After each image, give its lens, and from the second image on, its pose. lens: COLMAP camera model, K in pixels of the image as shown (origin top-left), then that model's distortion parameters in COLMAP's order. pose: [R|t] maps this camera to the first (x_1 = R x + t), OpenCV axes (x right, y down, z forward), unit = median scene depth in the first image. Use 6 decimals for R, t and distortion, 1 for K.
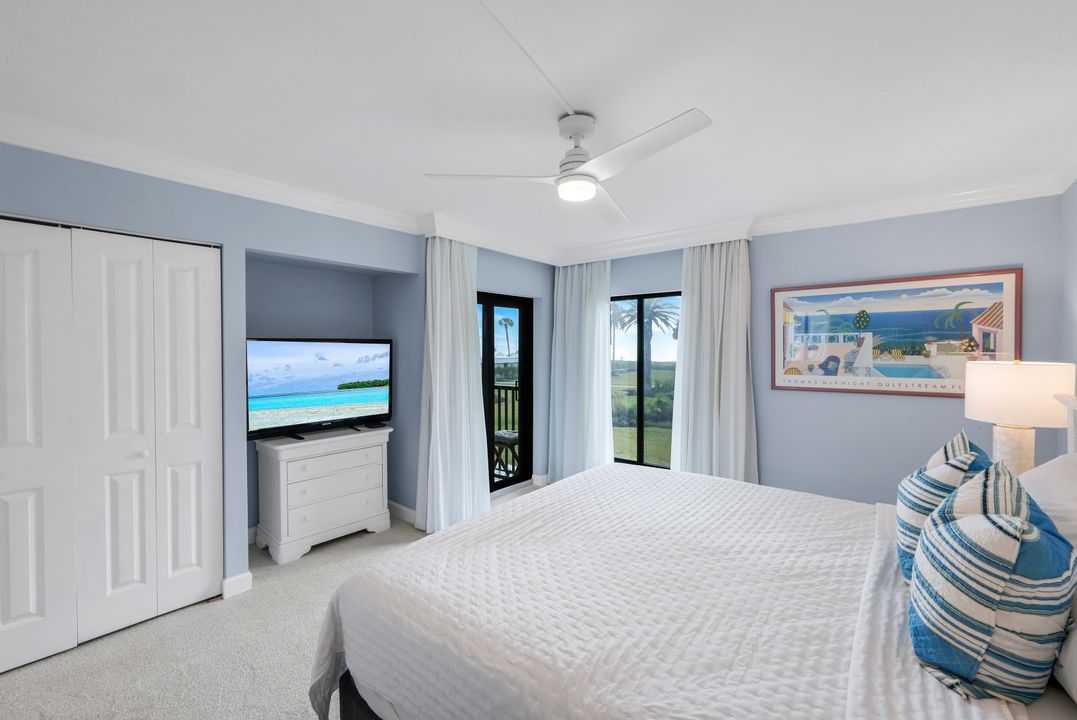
lens RADIAL K [[457.5, 0, 538.5], [0, 457.5, 360.0], [0, 0, 1]] dist [0.000100, -0.000026]
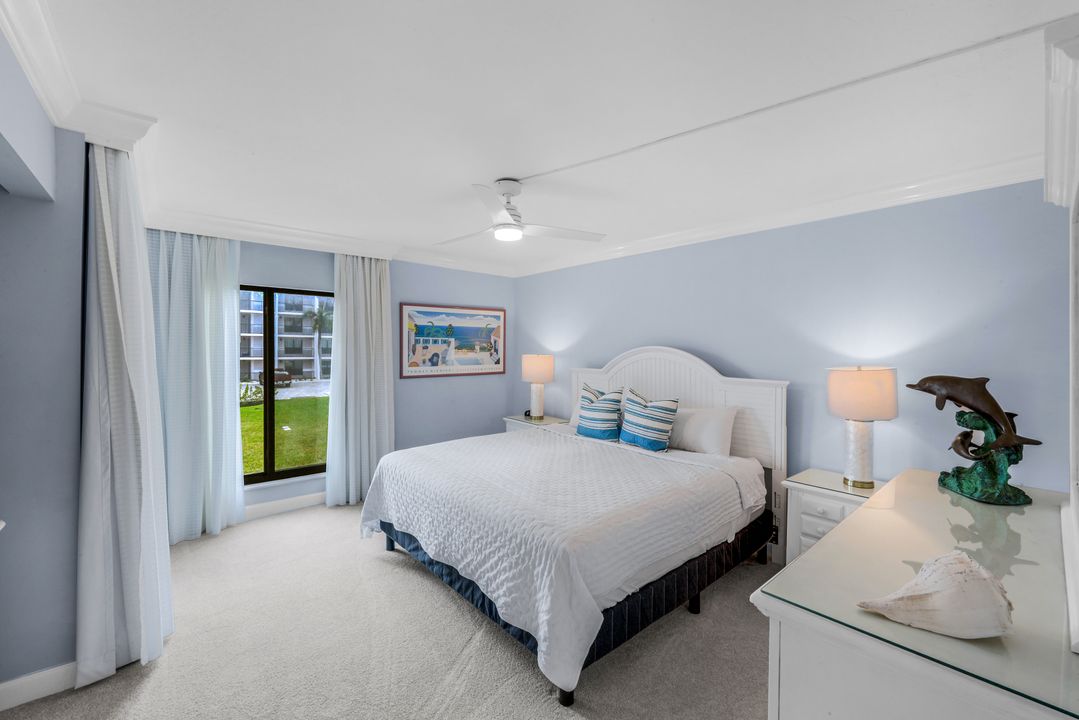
lens RADIAL K [[459.1, 0, 539.5], [0, 459.1, 360.0], [0, 0, 1]] dist [0.002019, 0.000283]
pose [[0.150653, -0.024356, 0.988287, -0.798950], [0.015071, 0.999637, 0.022338, -0.014545], [-0.988472, 0.011529, 0.150966, 0.441210]]
